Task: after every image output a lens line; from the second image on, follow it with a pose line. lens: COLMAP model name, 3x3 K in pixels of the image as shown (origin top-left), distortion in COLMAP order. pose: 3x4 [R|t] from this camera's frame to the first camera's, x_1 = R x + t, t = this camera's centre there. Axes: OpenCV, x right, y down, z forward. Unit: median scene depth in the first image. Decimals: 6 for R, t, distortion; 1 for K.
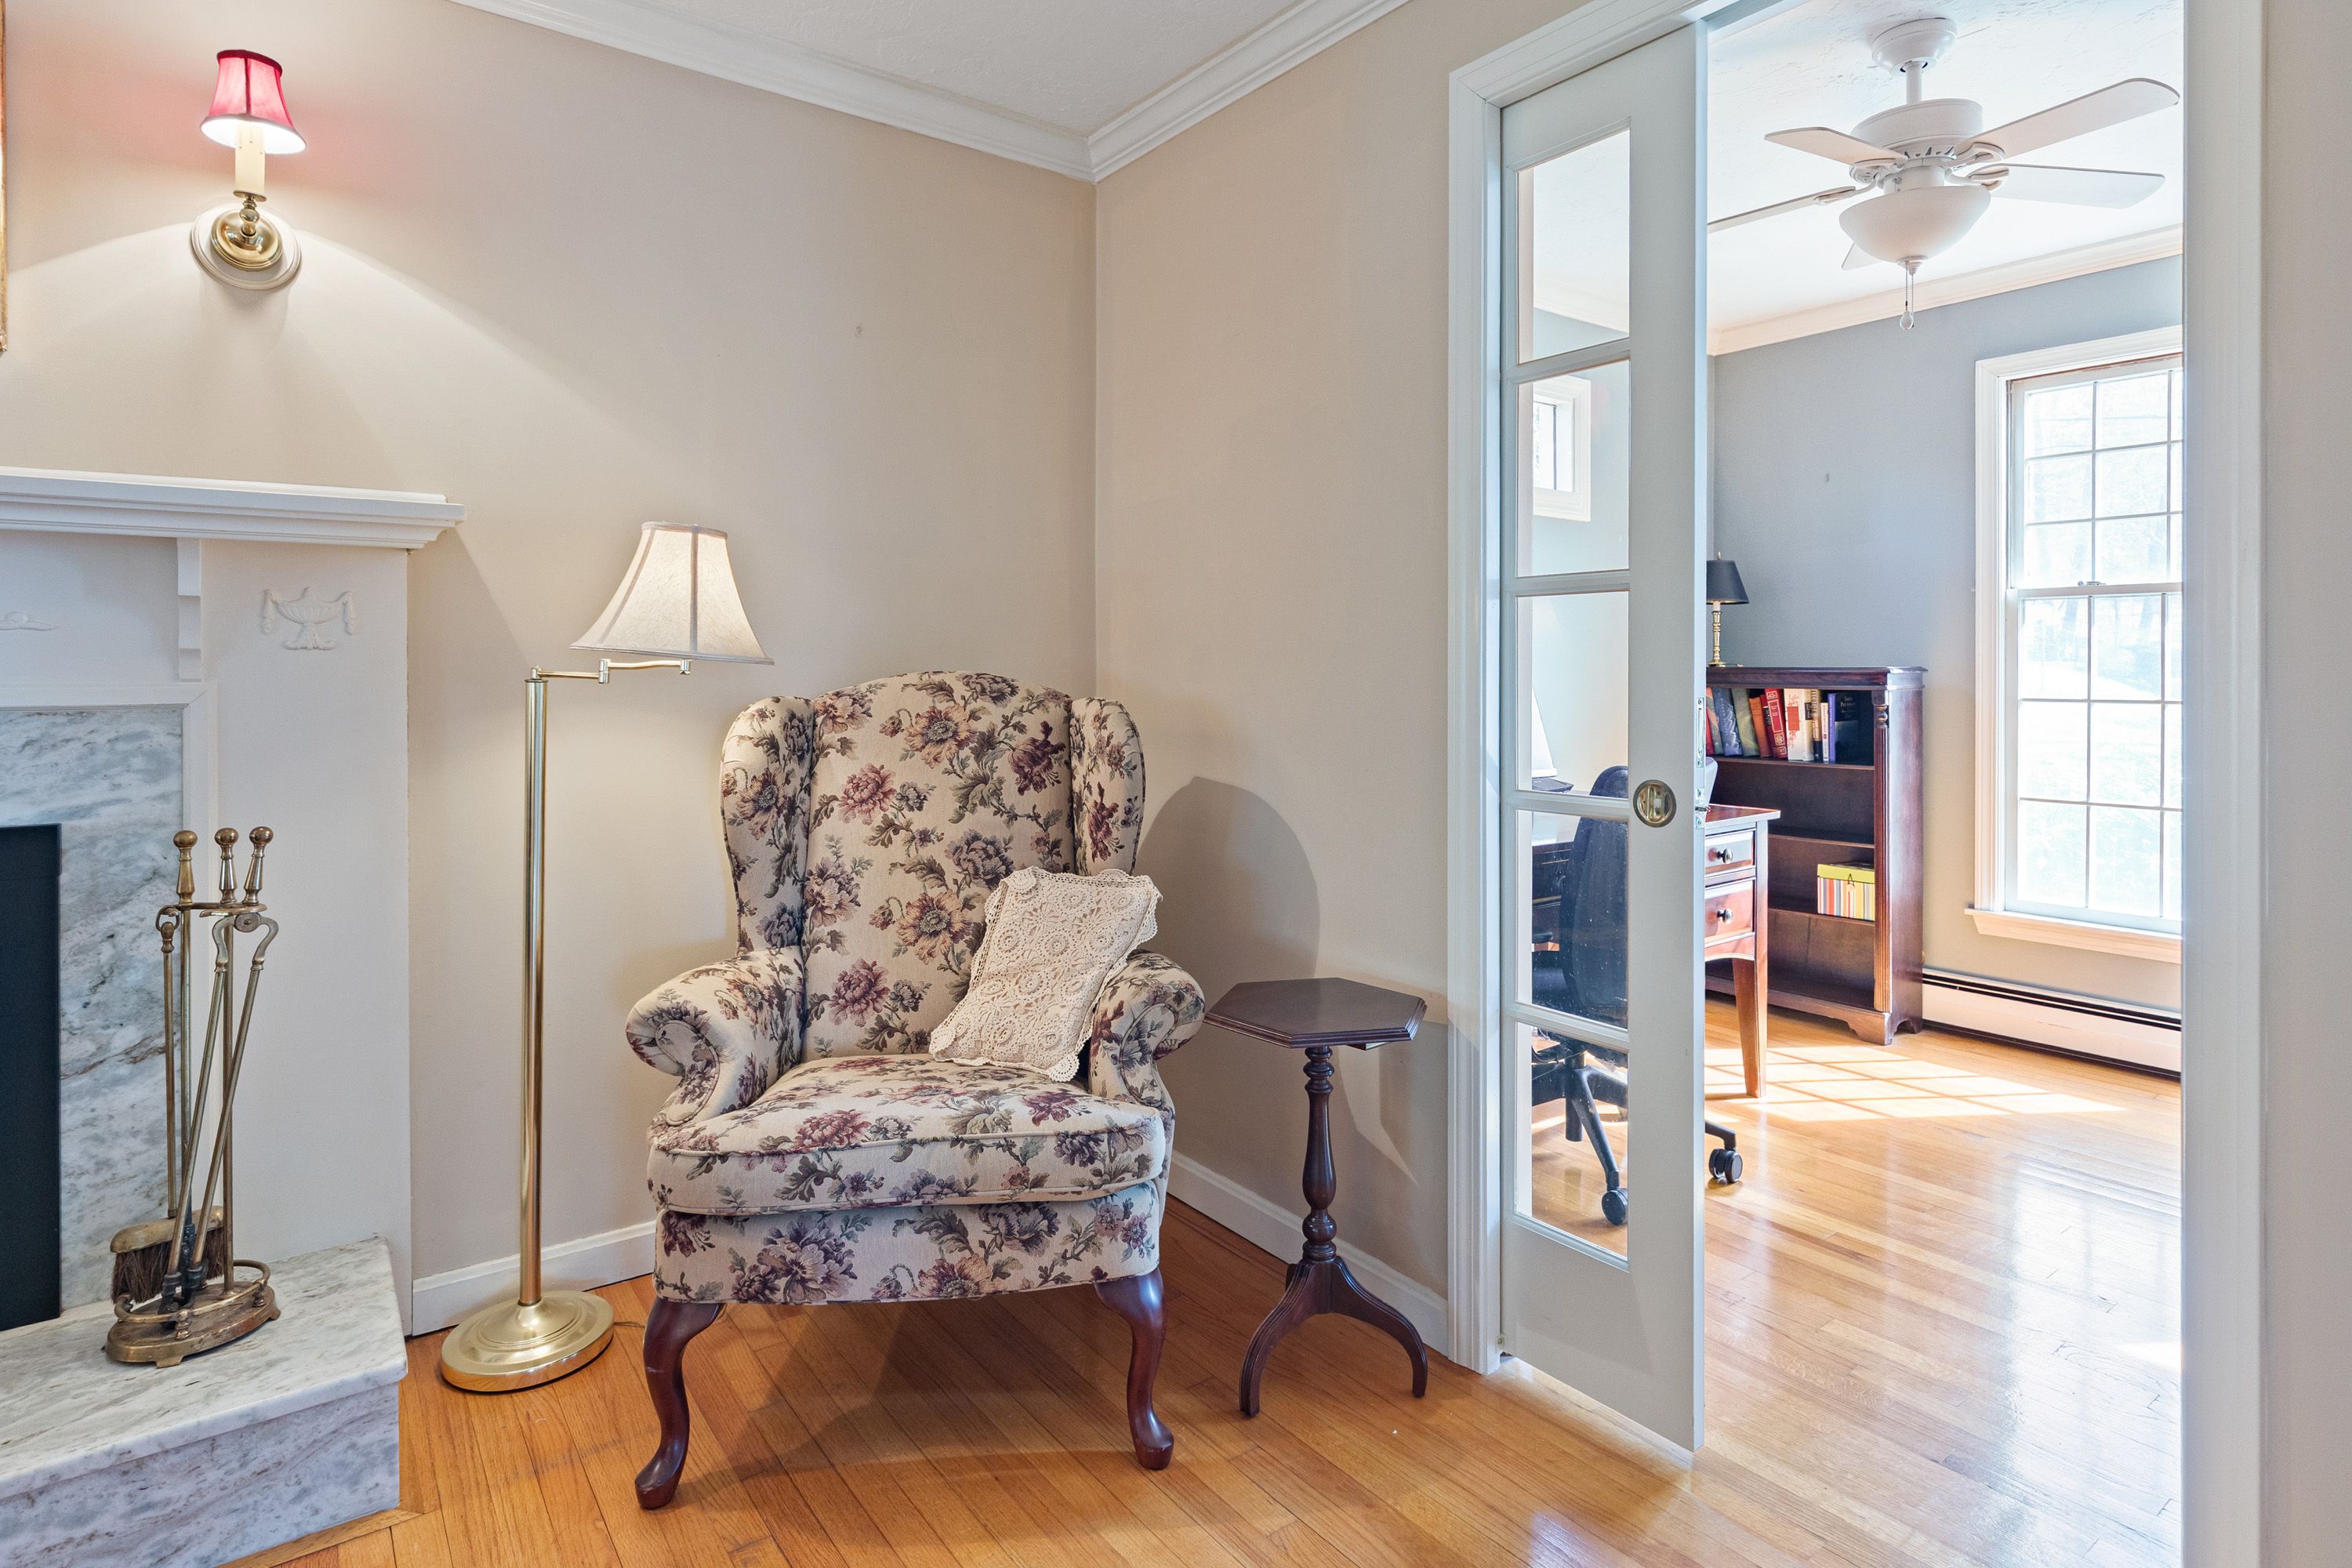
lens RADIAL K [[1232.1, 0, 1155.9], [0, 1232.1, 680.8], [0, 0, 1]] dist [-0.000294, 0.000348]
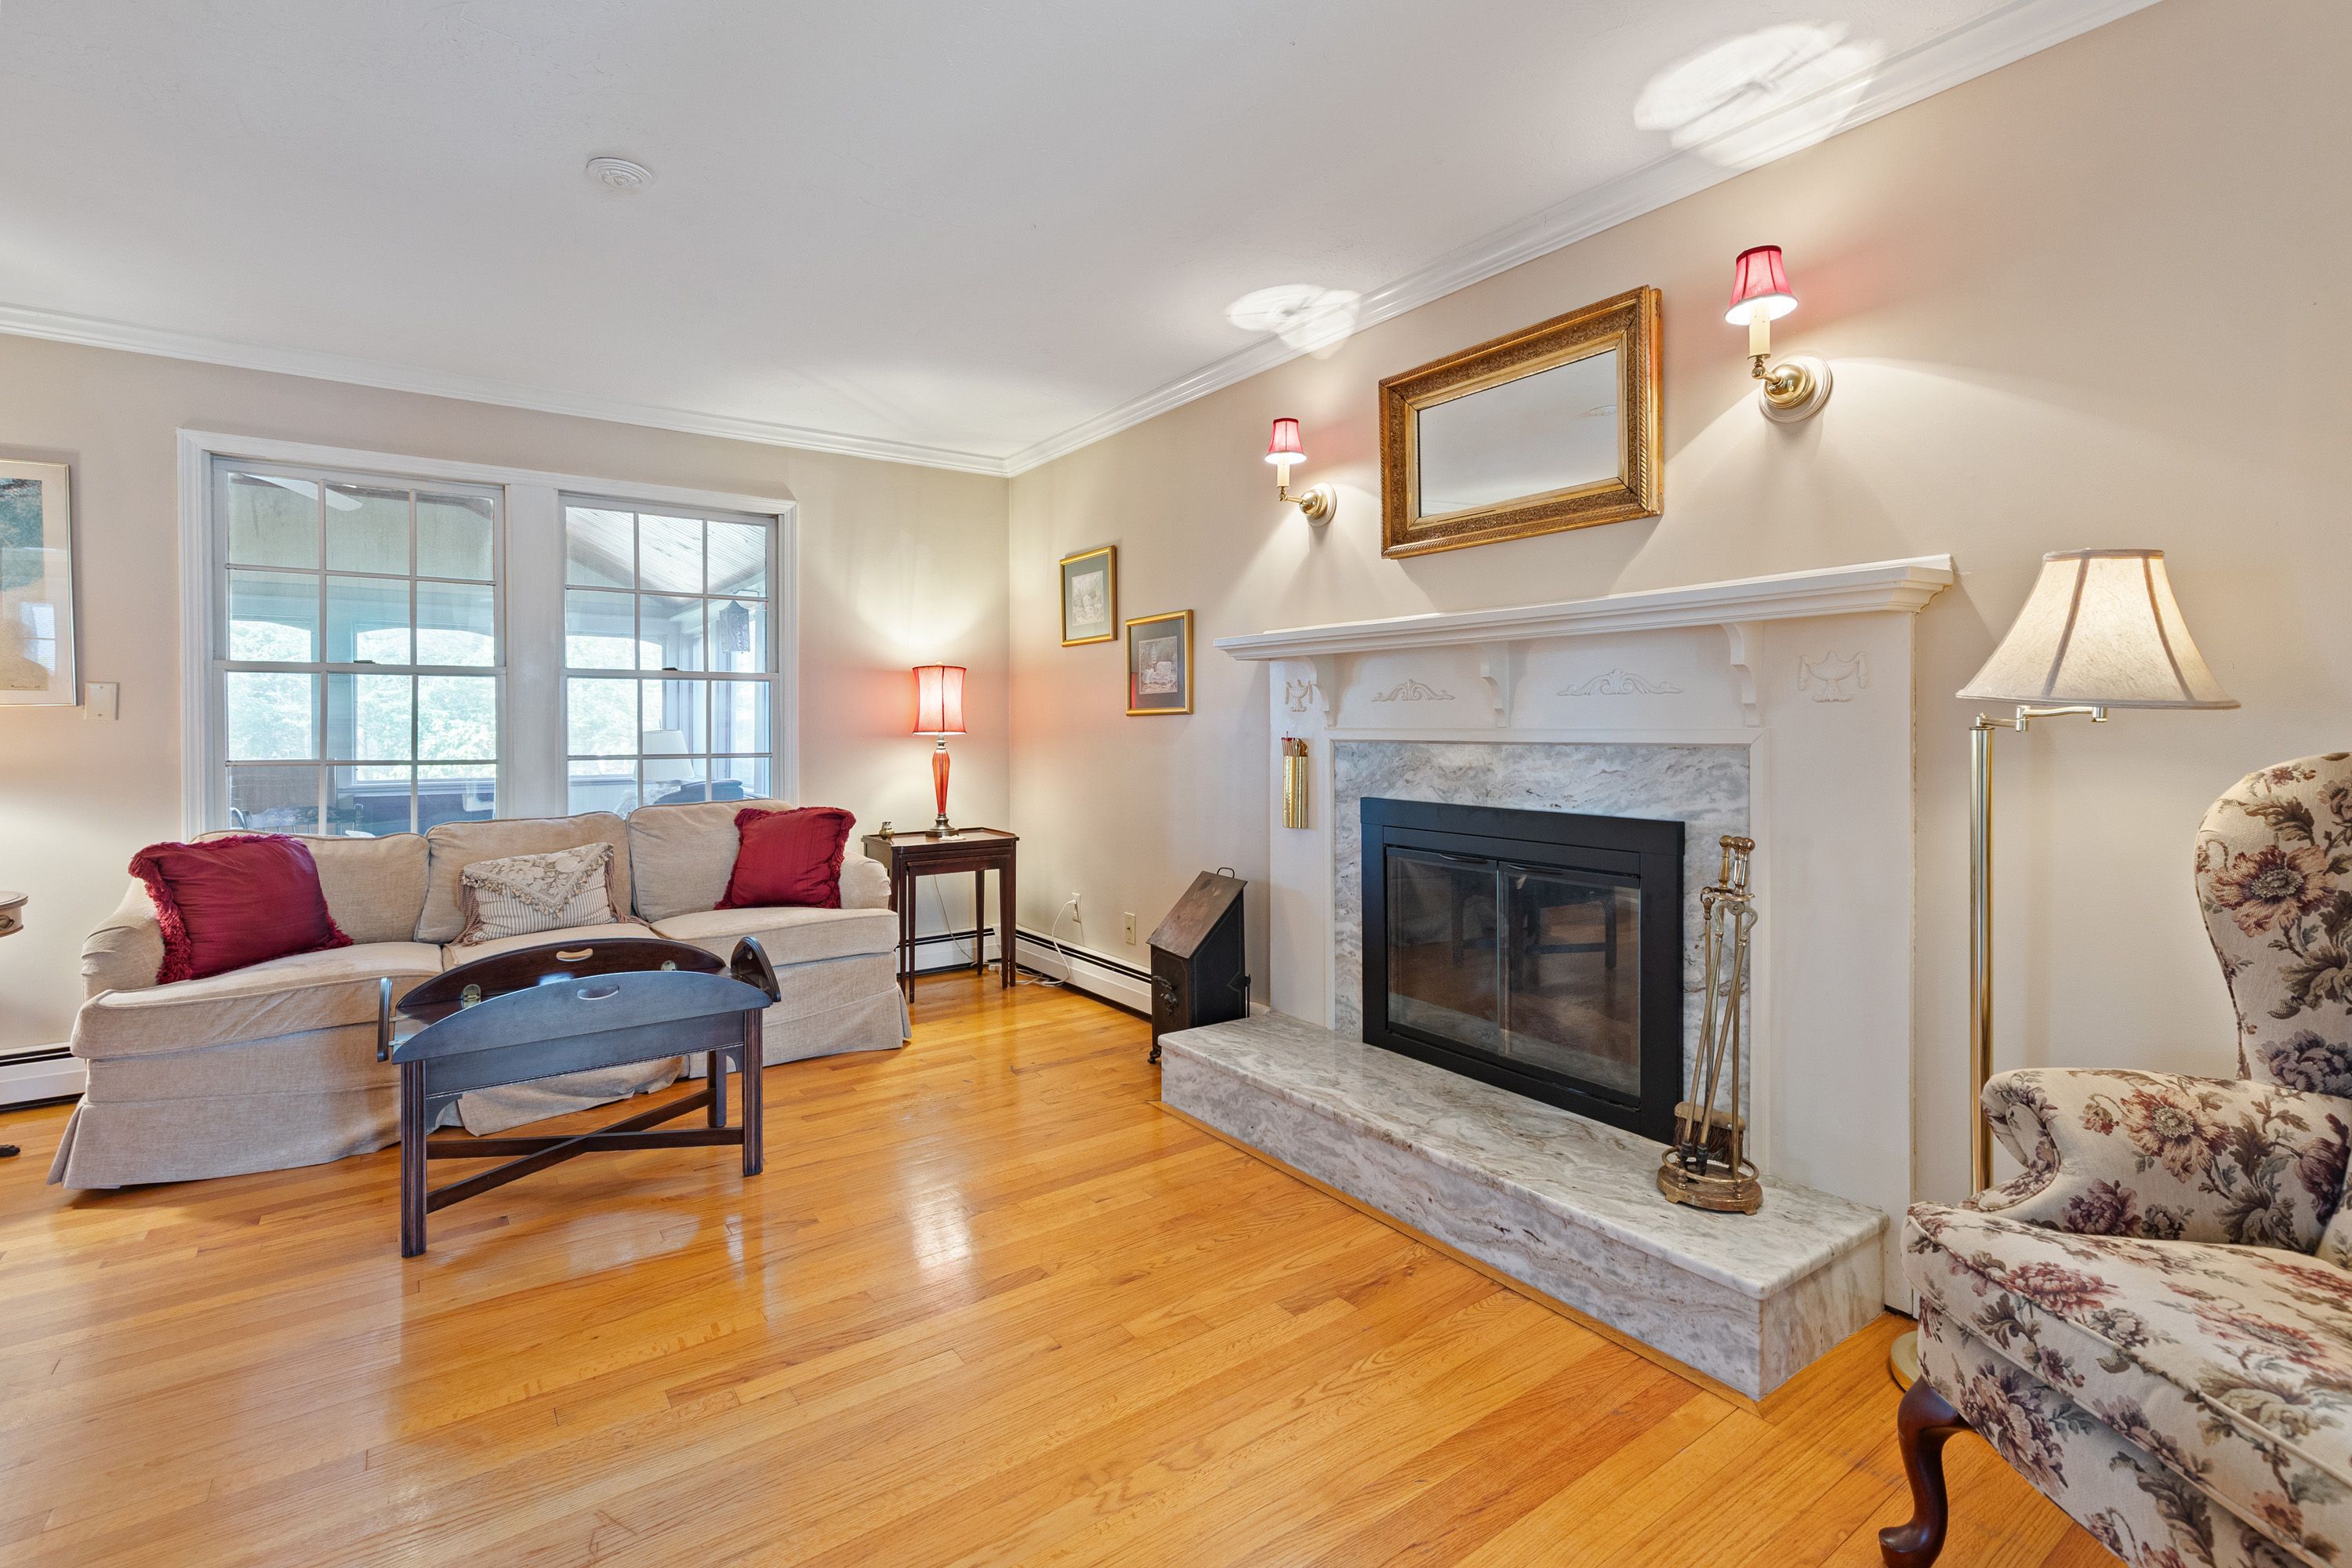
lens RADIAL K [[1072.7, 0, 1211.6], [0, 1072.7, 731.5], [0, 0, 1]] dist [0.010550, -0.001317]
pose [[0.005494, 0.009568, -0.999939, 0.418125], [-0.000676, 0.999954, 0.009564, -0.006101], [0.999985, 0.000623, 0.005500, 0.419587]]
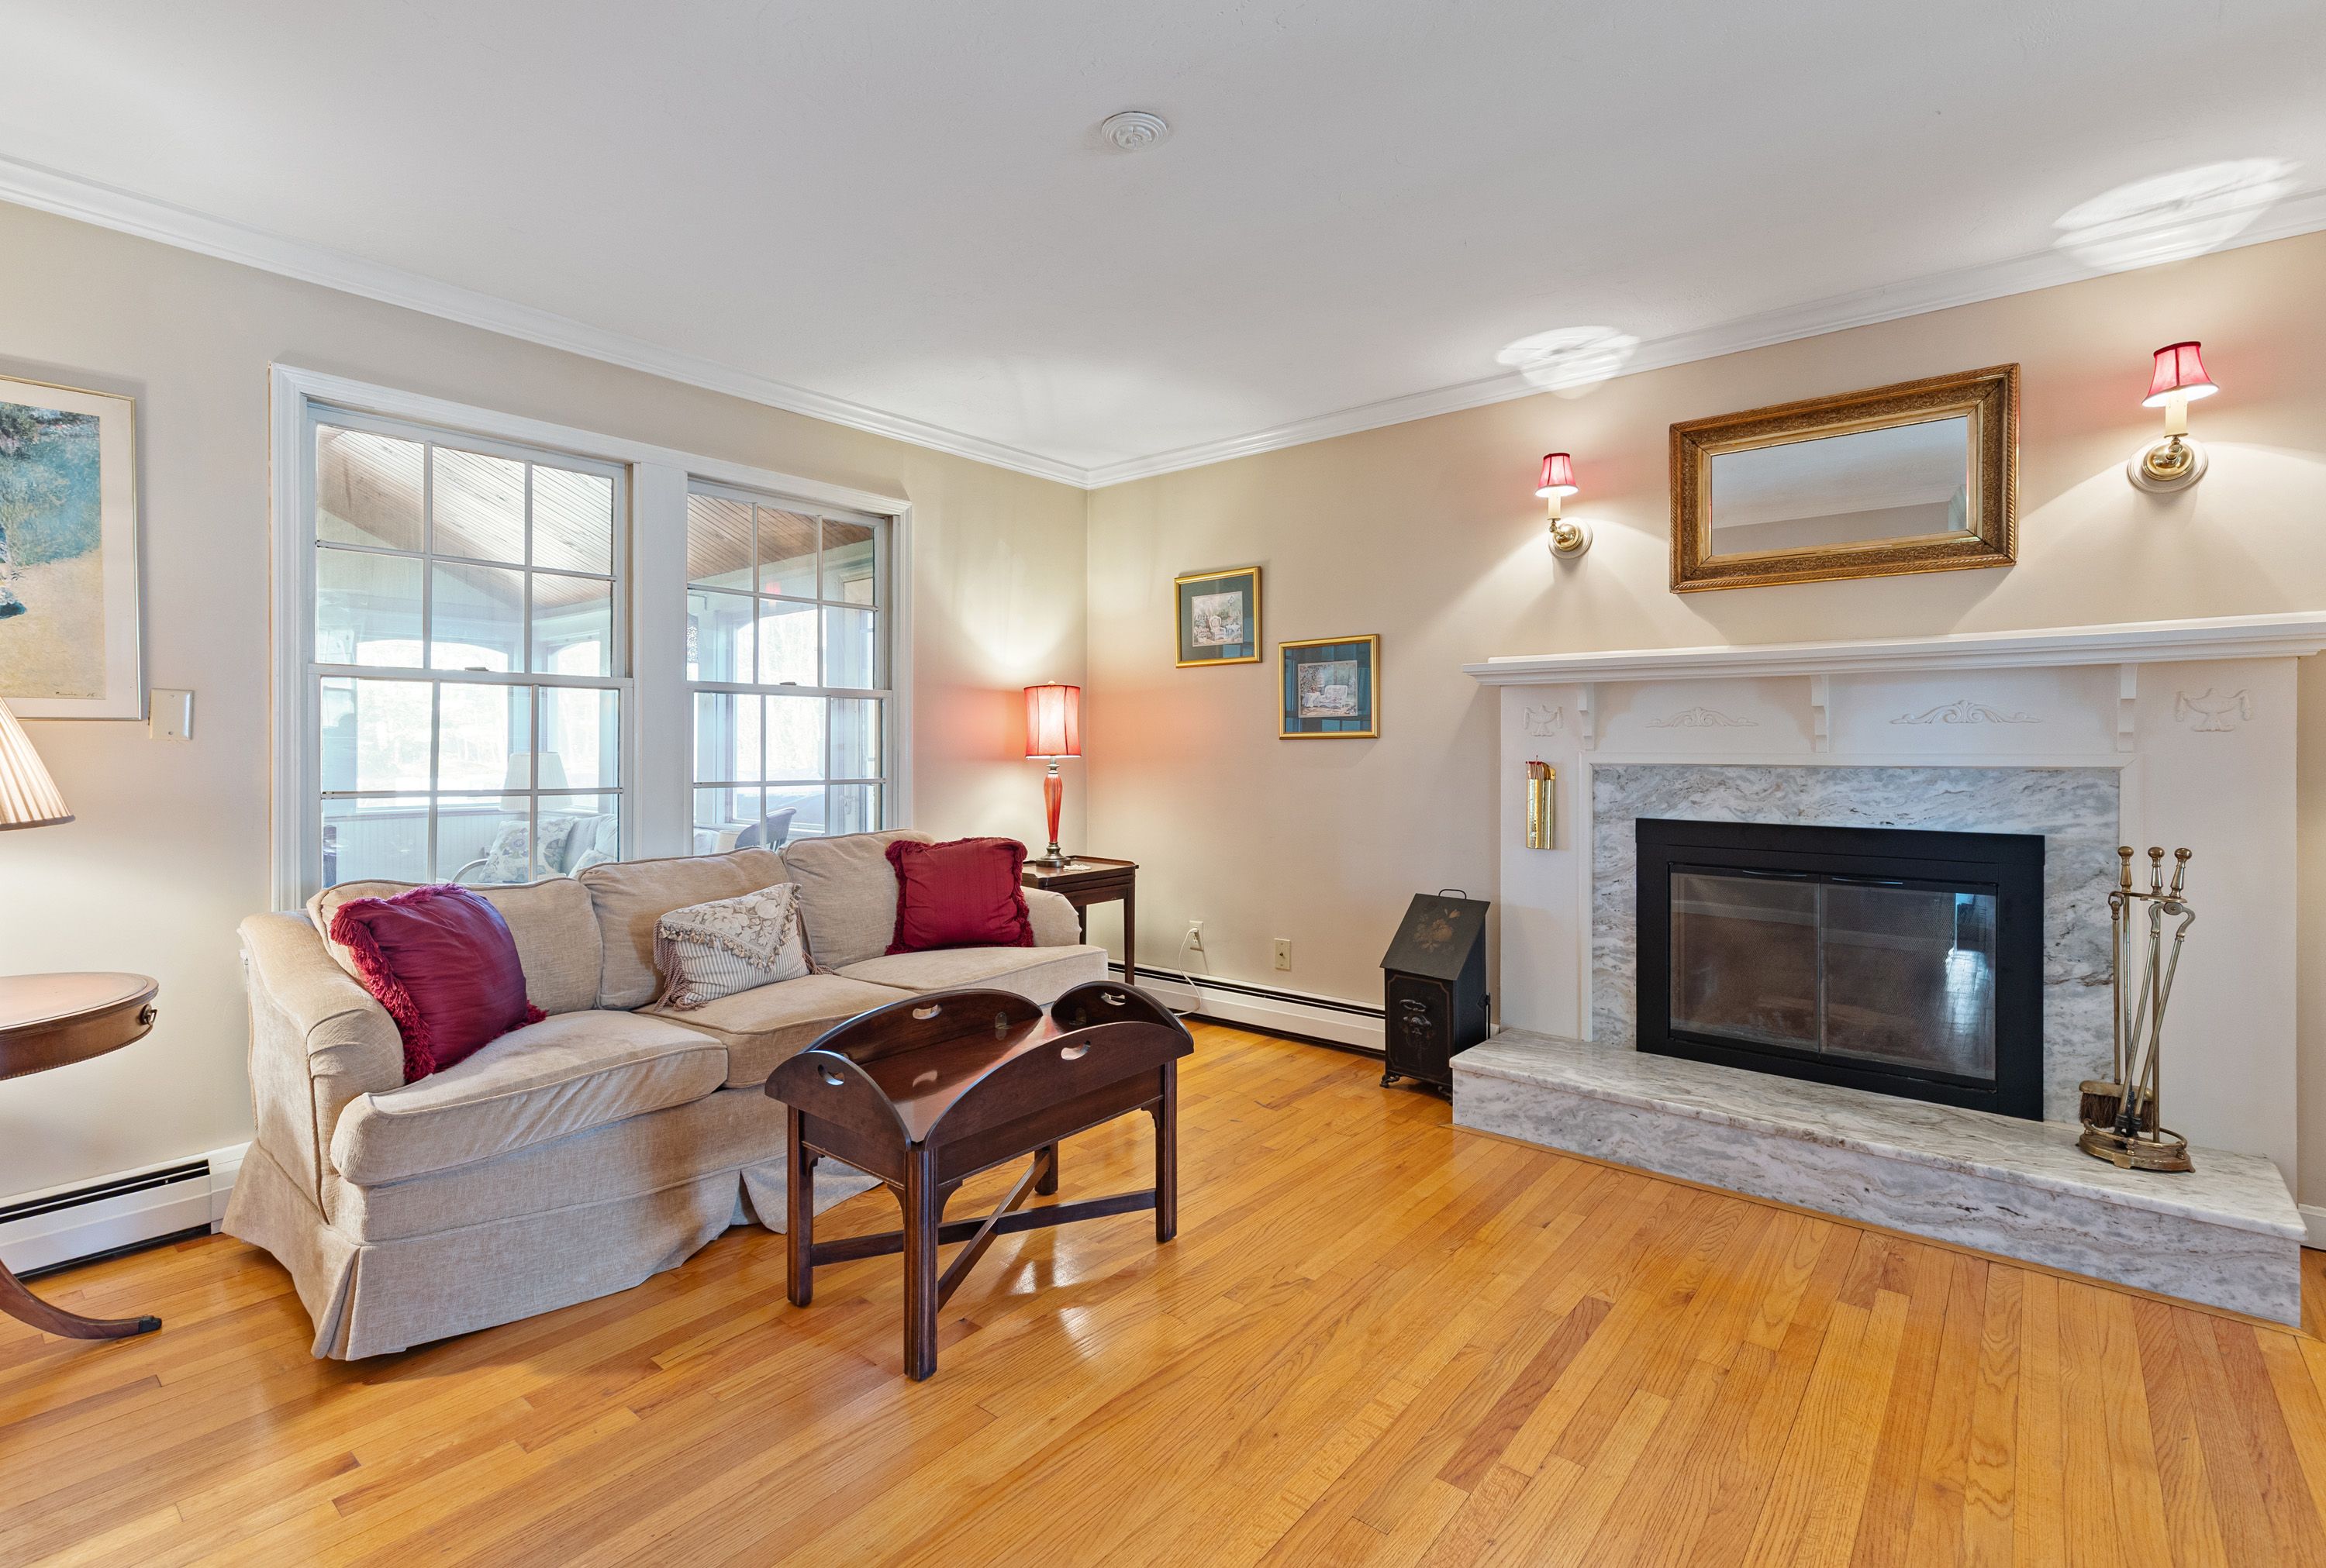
lens RADIAL K [[1060.7, 0, 1188.3], [0, 1060.7, 750.7], [0, 0, 1]] dist [0.010550, -0.001317]
pose [[0.261367, 0.006649, -0.965217, 0.232738], [-0.003782, 0.999976, 0.005864, -0.006029], [0.965232, 0.002118, 0.261385, -0.539666]]
